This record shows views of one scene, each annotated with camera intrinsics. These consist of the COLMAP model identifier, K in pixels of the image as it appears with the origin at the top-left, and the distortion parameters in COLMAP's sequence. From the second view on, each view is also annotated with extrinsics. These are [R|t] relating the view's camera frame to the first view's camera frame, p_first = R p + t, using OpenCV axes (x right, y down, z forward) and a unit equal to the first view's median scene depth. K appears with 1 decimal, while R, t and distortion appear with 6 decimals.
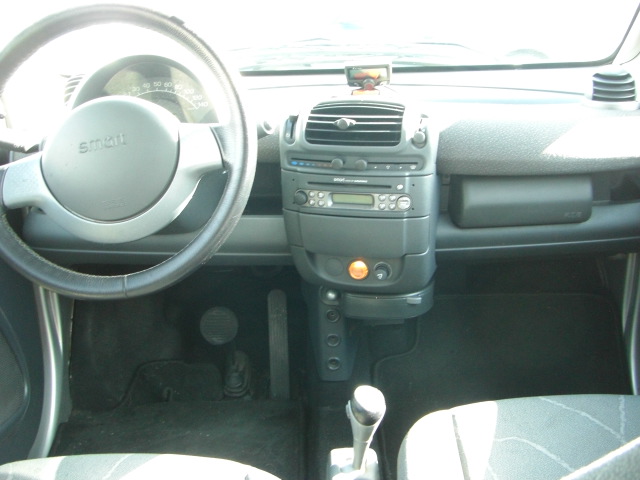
lens RADIAL K [[729.0, 0, 324.9], [0, 729.0, 238.2], [0, 0, 1]] dist [-0.131474, 0.000000]
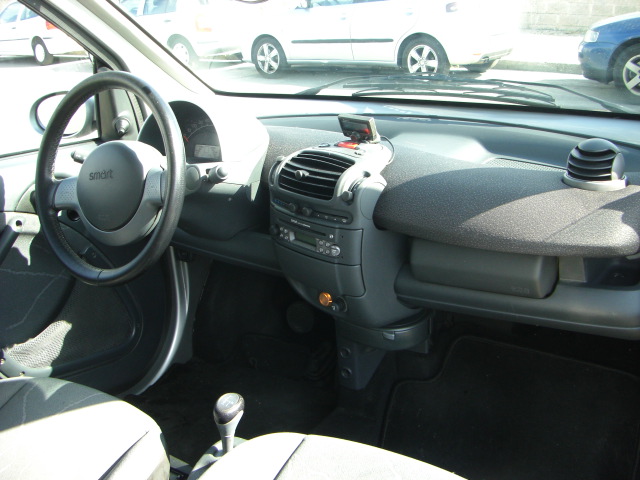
lens RADIAL K [[729.0, 0, 322.8], [0, 729.0, 215.1], [0, 0, 1]] dist [-0.131474, 0.000000]
pose [[0.829648, 0.154922, -0.536361, 0.676367], [-0.142642, 0.987662, 0.064635, -0.170194], [0.539757, 0.022883, 0.841510, 0.043859]]
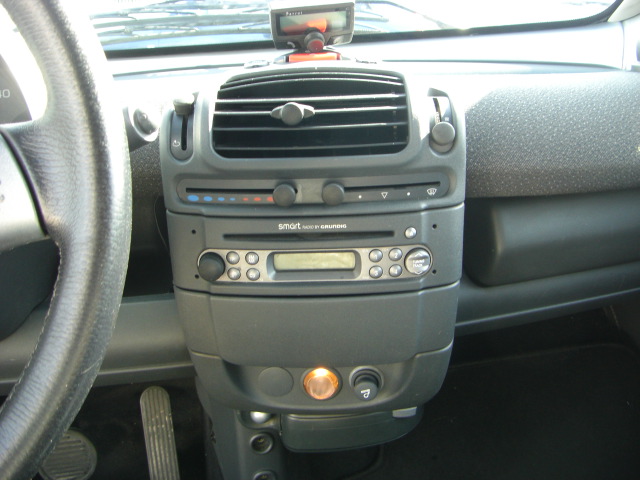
lens RADIAL K [[729.0, 0, 315.3], [0, 729.0, 238.3], [0, 0, 1]] dist [-0.131474, 0.000000]
pose [[0.975375, -0.081170, 0.205073, -0.065569], [0.083129, 0.996538, -0.000940, -0.069712], [-0.204287, 0.017964, 0.978746, 0.503452]]
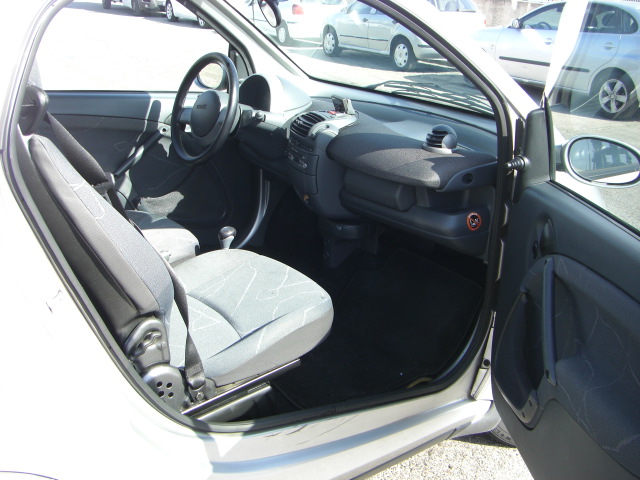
lens RADIAL K [[729.0, 0, 318.8], [0, 729.0, 233.2], [0, 0, 1]] dist [-0.131474, 0.000000]
pose [[0.578206, 0.315544, -0.752402, 1.692577], [-0.311536, 0.937698, 0.153845, -0.194599], [0.754071, 0.145447, 0.640486, -0.237845]]
